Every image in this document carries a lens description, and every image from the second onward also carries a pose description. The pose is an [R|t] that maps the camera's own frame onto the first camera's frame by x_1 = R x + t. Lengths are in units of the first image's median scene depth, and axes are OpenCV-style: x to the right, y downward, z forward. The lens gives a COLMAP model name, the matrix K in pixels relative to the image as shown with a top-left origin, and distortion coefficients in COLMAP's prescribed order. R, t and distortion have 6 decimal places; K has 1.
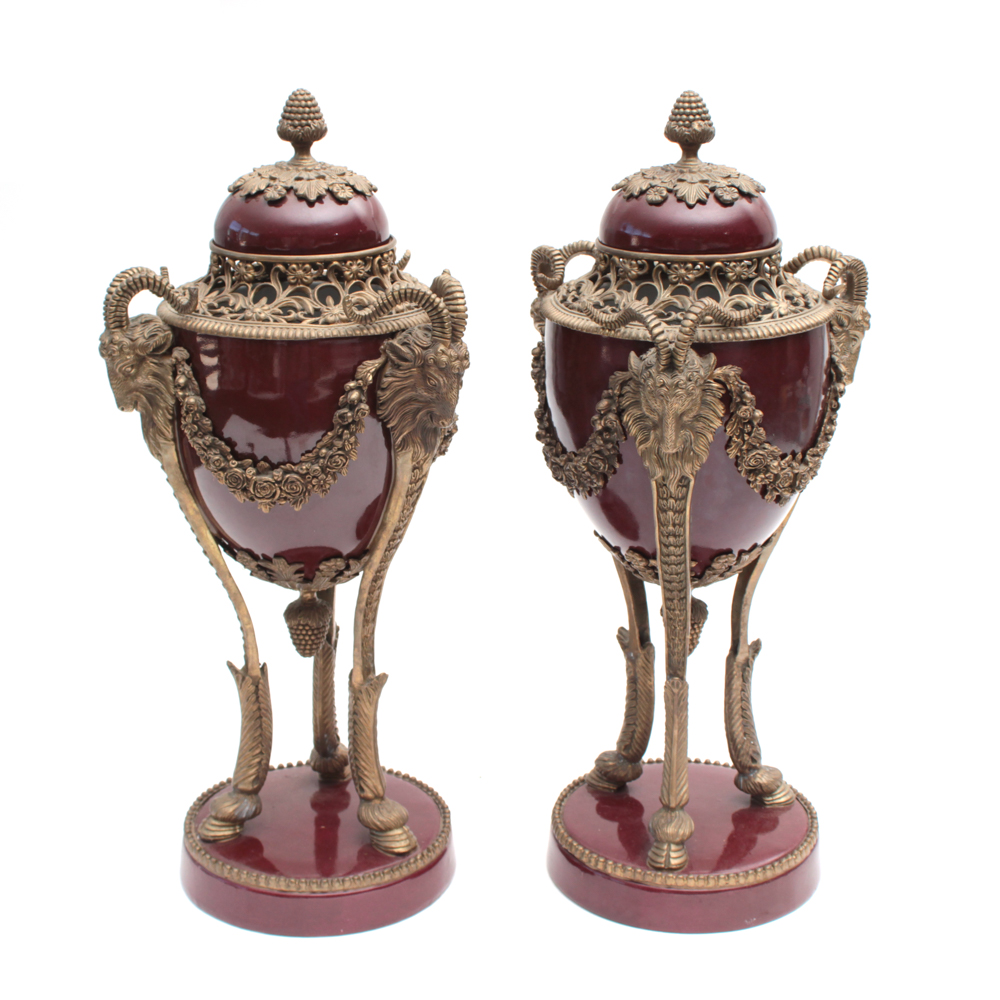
lens RADIAL K [[1948.4, 0, 499.1], [0, 1948.4, 498.3], [0, 0, 1]] dist [-0.105243, 0.000000]
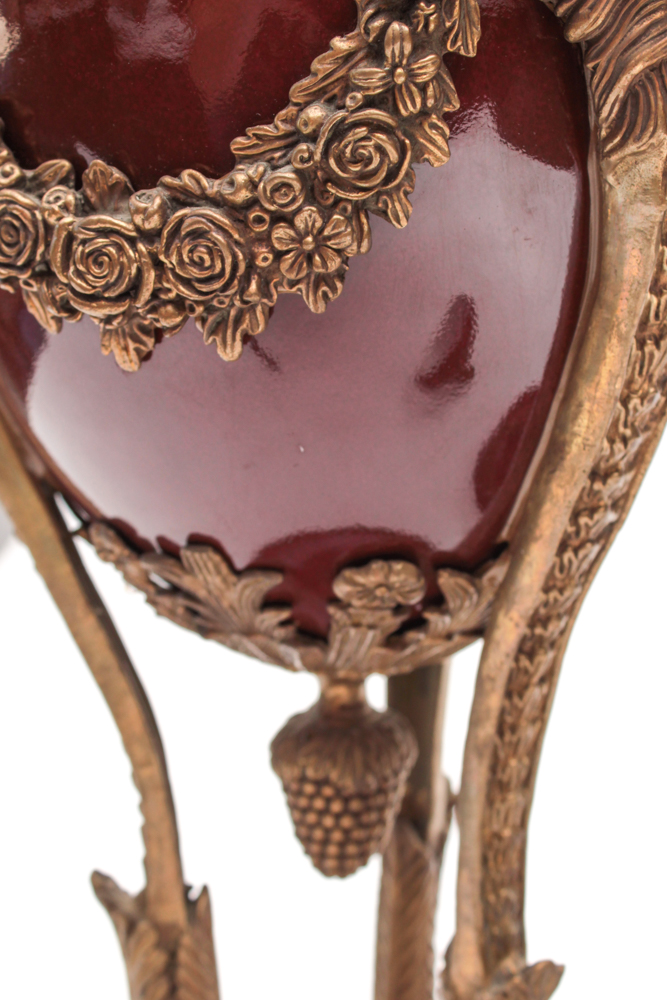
lens RADIAL K [[1667.6, 0, 333.3], [0, 1667.6, 502.3], [0, 0, 1]] dist [0.003916, 0.000000]
pose [[0.962036, 0.037924, -0.270274, -0.024022], [-0.064369, 0.993890, -0.089664, 0.044499], [0.265222, 0.103657, 0.958599, 0.745459]]
